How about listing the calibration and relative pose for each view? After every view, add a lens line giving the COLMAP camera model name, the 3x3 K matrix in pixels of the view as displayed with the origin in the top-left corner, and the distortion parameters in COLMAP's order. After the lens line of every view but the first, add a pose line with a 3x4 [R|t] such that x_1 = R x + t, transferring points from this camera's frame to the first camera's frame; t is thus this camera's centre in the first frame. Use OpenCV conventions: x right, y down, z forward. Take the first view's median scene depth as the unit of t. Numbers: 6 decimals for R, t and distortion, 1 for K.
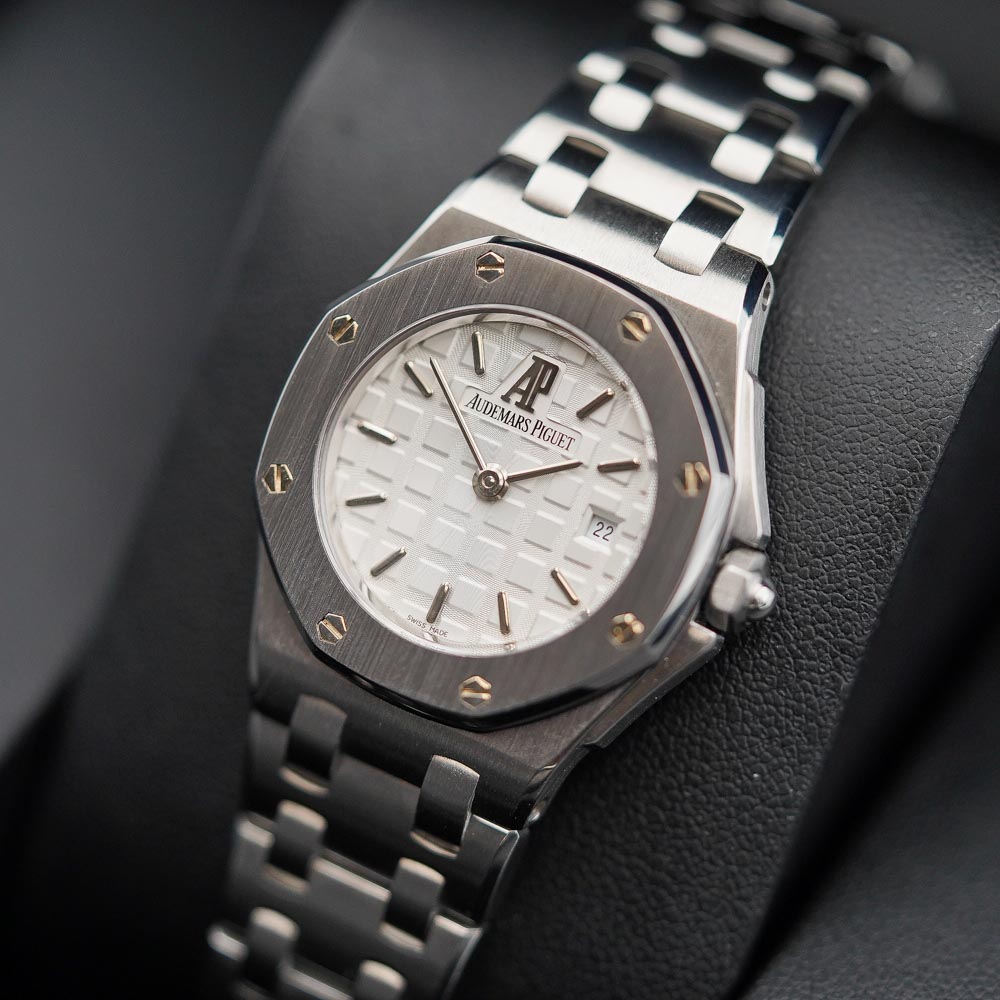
lens RADIAL K [[6003.8, 0, 500.0], [0, 6003.8, 500.0], [0, 0, 1]] dist [1.715869, 0.265837]
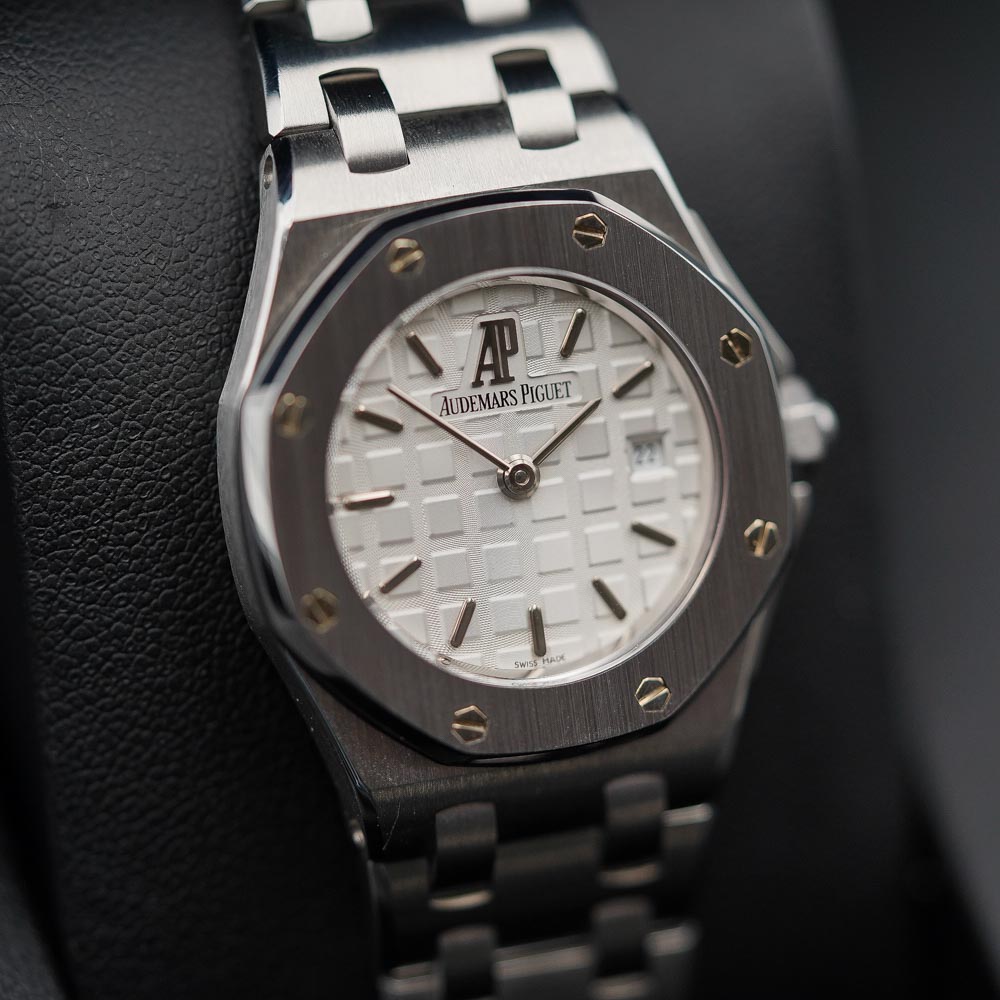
lens RADIAL K [[6003.8, 0, 500.0], [0, 6003.8, 500.0], [0, 0, 1]] dist [1.715869, 0.265837]
pose [[0.681882, -0.532311, 0.501680, -0.426875], [0.445843, 0.846190, 0.291867, -0.246825], [-0.579880, 0.024652, 0.814329, 0.313864]]
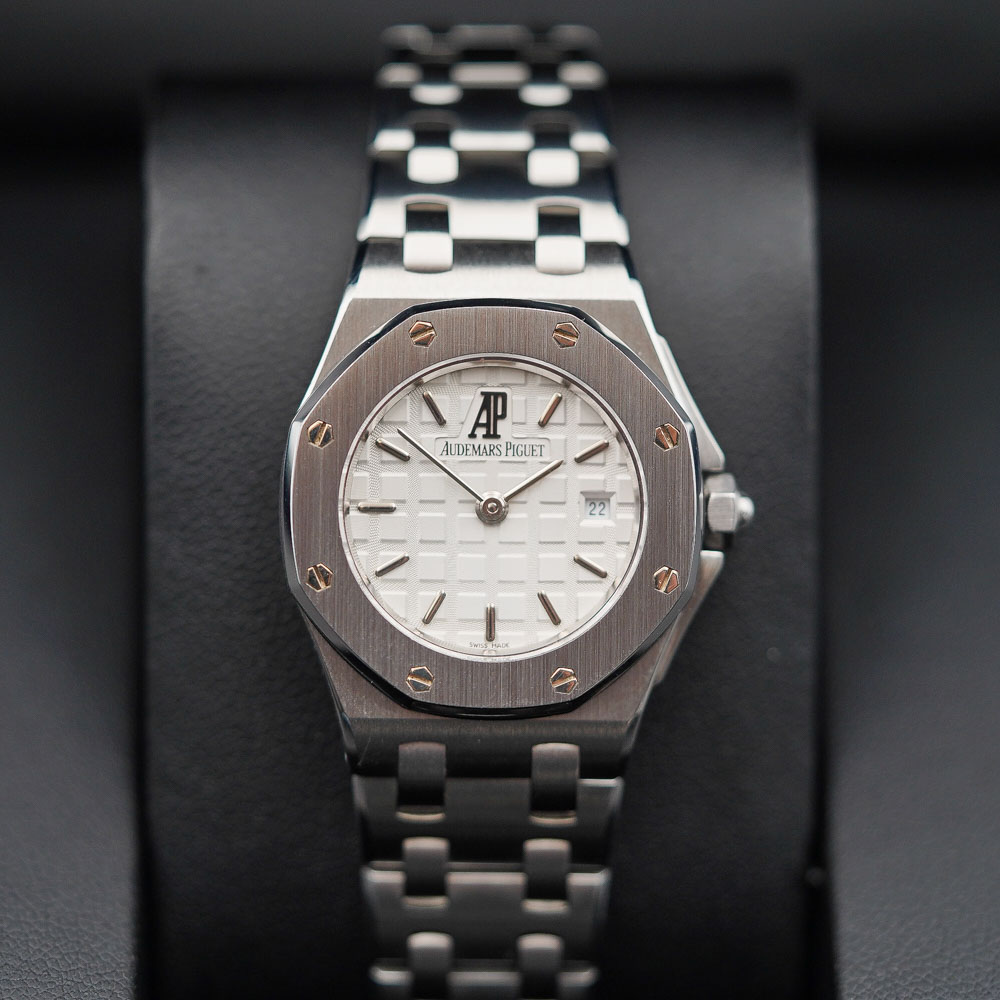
lens RADIAL K [[6003.8, 0, 500.0], [0, 6003.8, 500.0], [0, 0, 1]] dist [1.715869, 0.265837]
pose [[0.867885, -0.384210, 0.314894, -0.359490], [0.371706, 0.922790, 0.101454, -0.119707], [-0.329561, 0.028998, 0.943689, -0.082007]]
